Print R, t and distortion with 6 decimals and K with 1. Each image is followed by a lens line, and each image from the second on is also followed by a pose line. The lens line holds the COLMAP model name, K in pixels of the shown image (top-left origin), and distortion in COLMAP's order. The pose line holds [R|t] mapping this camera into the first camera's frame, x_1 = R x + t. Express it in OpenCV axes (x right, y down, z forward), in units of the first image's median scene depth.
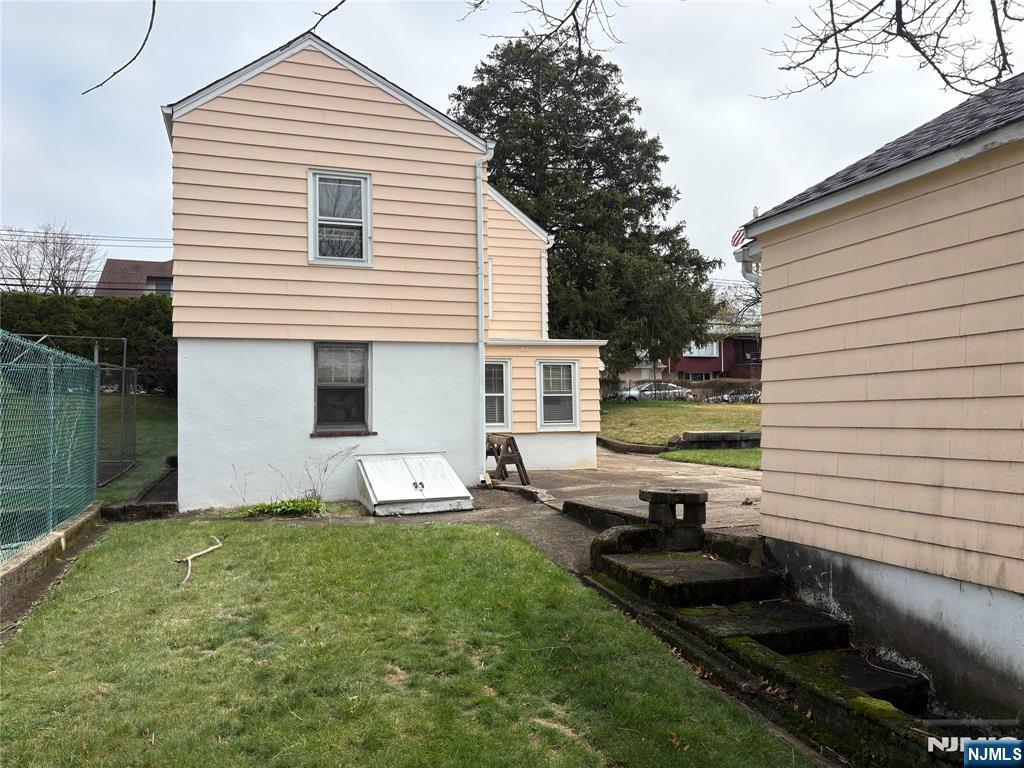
lens RADIAL K [[770.8, 0, 517.4], [0, 770.8, 392.3], [0, 0, 1]] dist [0.044862, -0.048515]
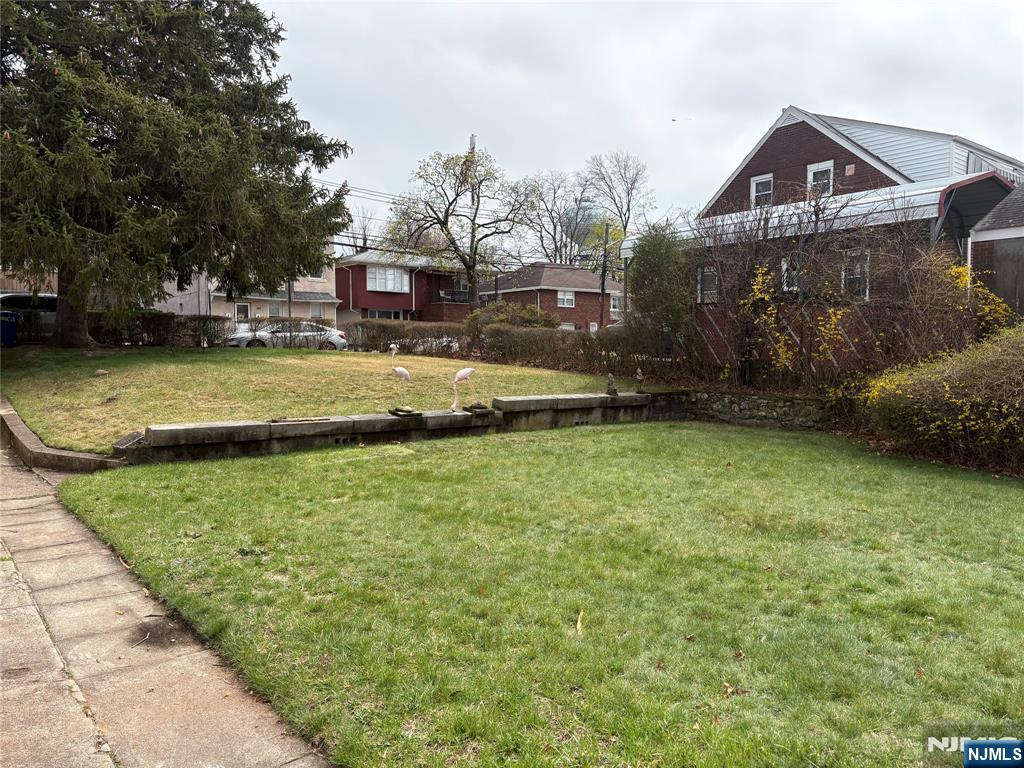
lens RADIAL K [[770.8, 0, 517.4], [0, 770.8, 392.3], [0, 0, 1]] dist [0.044862, -0.048515]
pose [[0.948005, 0.008101, 0.318153, 0.190890], [-0.034361, 0.996438, 0.077016, -0.012713], [-0.316396, -0.083943, 0.944906, 0.298832]]
